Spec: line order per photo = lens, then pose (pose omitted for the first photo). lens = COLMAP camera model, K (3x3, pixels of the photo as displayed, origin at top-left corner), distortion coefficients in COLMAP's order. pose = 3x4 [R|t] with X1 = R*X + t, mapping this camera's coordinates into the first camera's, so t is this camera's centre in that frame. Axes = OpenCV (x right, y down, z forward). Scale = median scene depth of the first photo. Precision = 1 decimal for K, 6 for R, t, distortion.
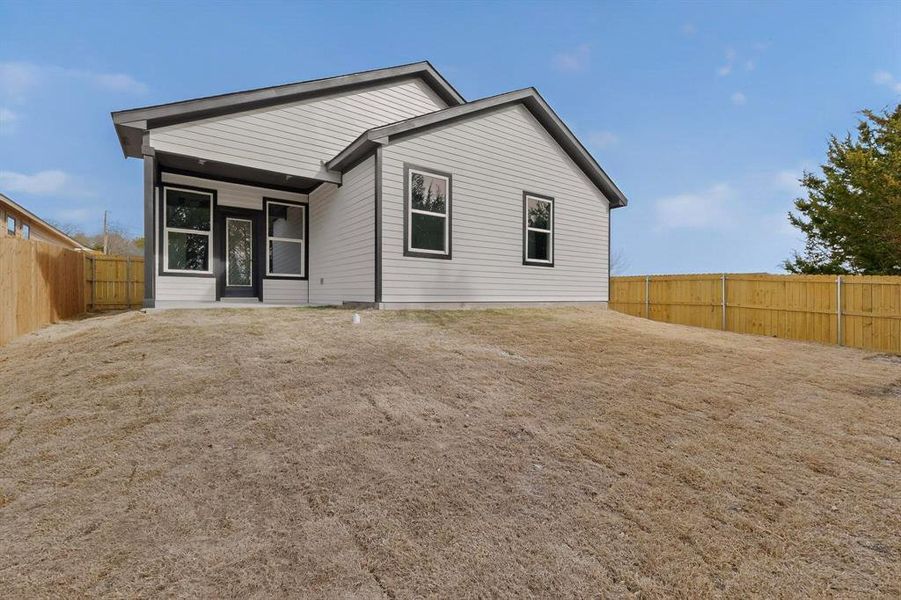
lens RADIAL K [[390.9, 0, 446.4], [0, 390.9, 299.7], [0, 0, 1]] dist [0.003296, 0.000975]
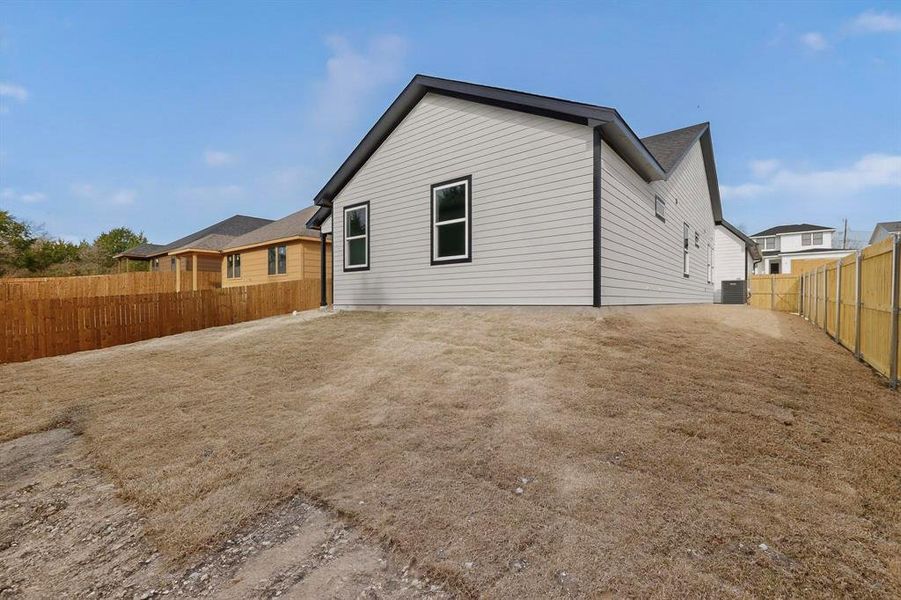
lens RADIAL K [[390.9, 0, 448.7], [0, 390.9, 303.6], [0, 0, 1]] dist [0.003296, 0.000975]
pose [[0.260132, 0.004280, -0.965564, 1.089639], [0.000650, 0.999989, 0.004608, -0.002784], [0.965573, -0.001826, 0.260126, 0.792880]]
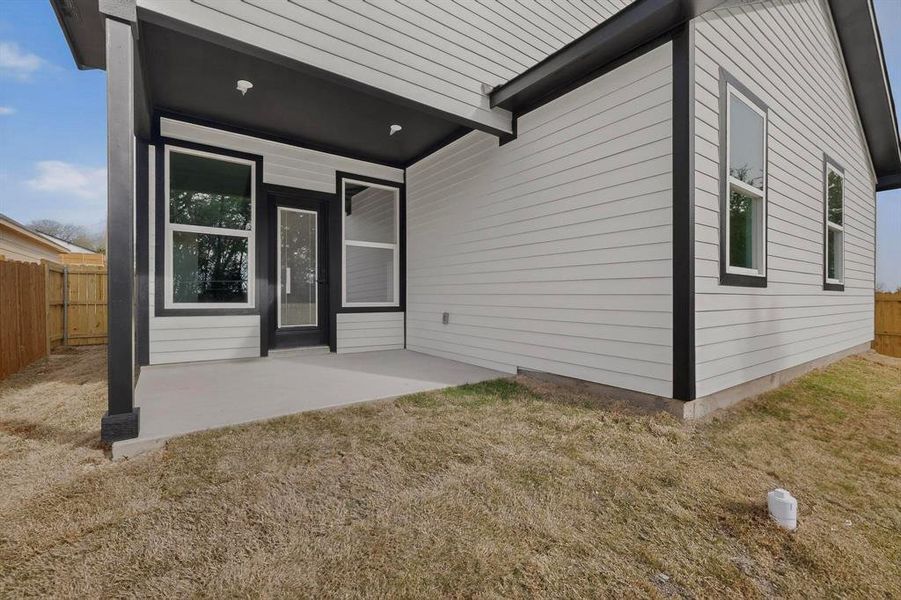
lens RADIAL K [[390.9, 0, 450.3], [0, 390.9, 299.0], [0, 0, 1]] dist [0.003296, 0.000975]
pose [[0.999993, -0.003316, -0.001668, -0.320215], [0.003310, 0.999989, -0.003457, -0.075387], [0.001680, 0.003451, 0.999993, 0.449902]]
